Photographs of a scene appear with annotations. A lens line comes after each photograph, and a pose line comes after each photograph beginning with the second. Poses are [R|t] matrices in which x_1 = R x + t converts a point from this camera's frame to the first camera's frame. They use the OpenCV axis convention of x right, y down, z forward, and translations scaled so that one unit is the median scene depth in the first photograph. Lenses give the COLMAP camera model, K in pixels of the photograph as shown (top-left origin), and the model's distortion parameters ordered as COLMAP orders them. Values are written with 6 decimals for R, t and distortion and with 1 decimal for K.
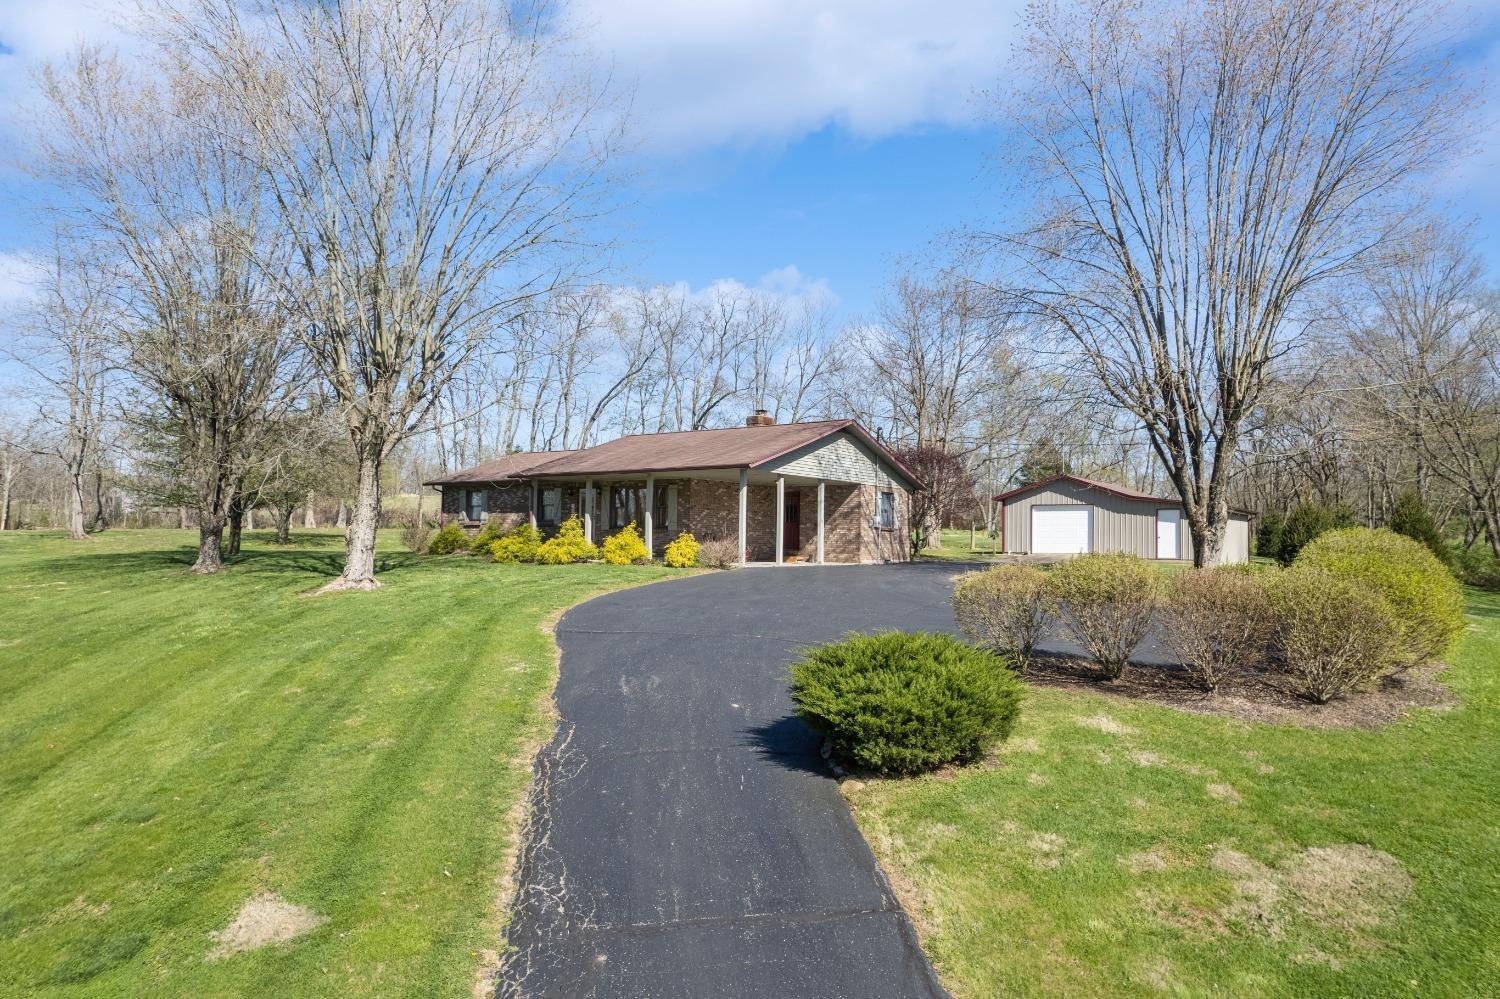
lens RADIAL K [[920.4, 0, 751.4], [0, 920.4, 512.8], [0, 0, 1]] dist [-0.041630, 0.000094]
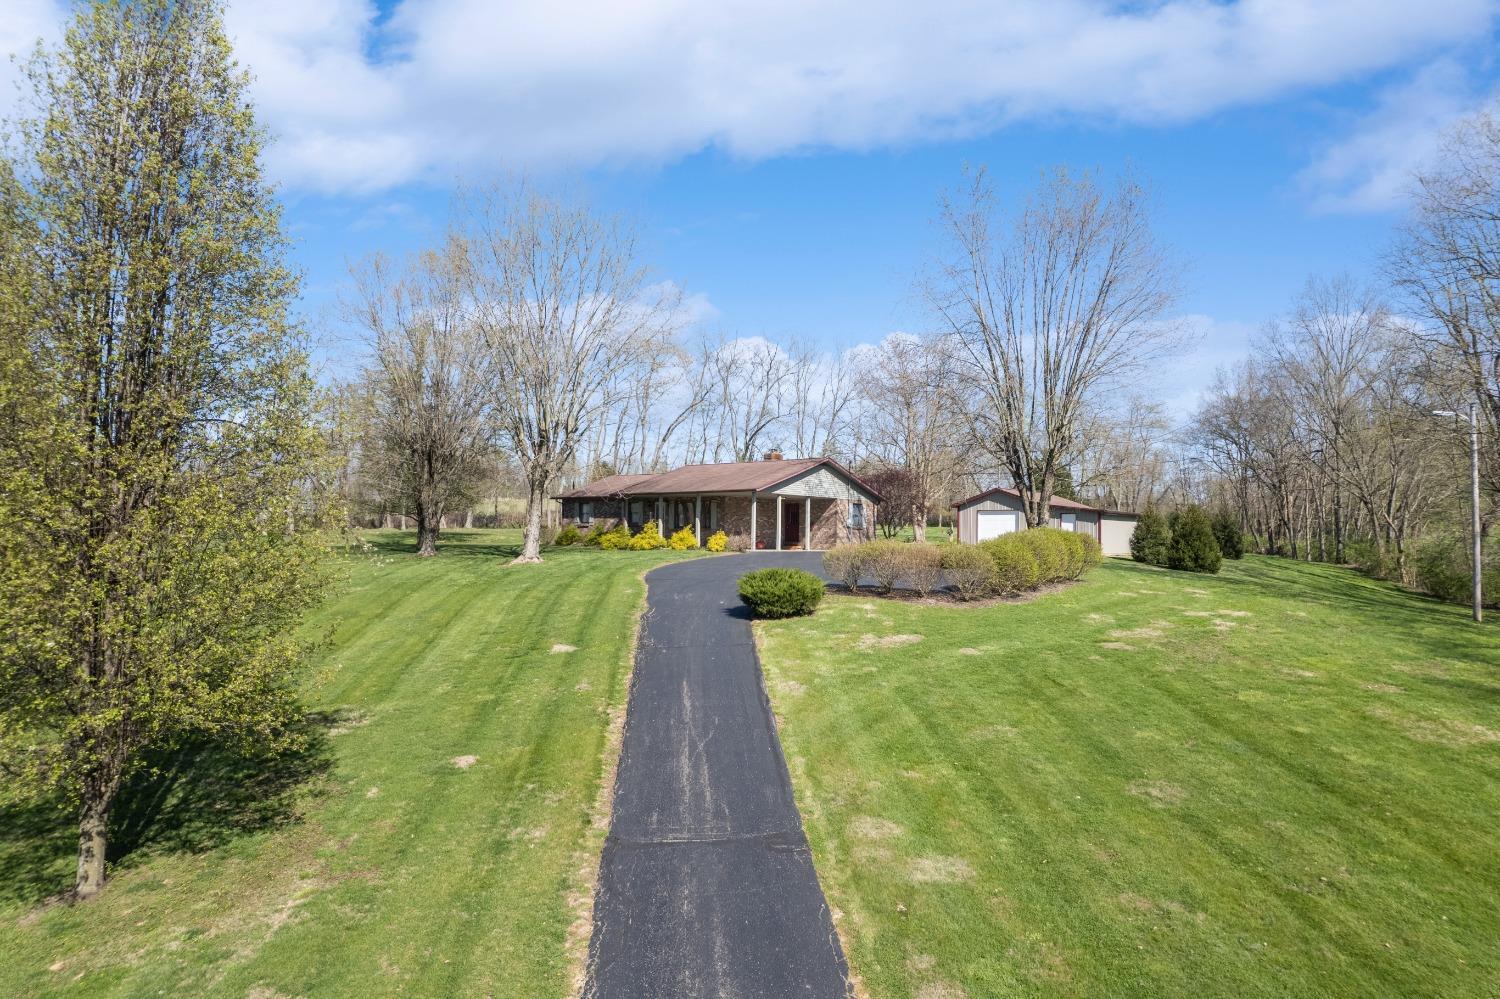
lens RADIAL K [[920.4, 0, 751.4], [0, 920.4, 512.8], [0, 0, 1]] dist [-0.041630, 0.000094]
pose [[0.996994, -0.003307, -0.077414, 0.098137], [0.003336, 0.999994, 0.000250, -0.008927], [0.077412, -0.000508, 0.996999, -0.550601]]
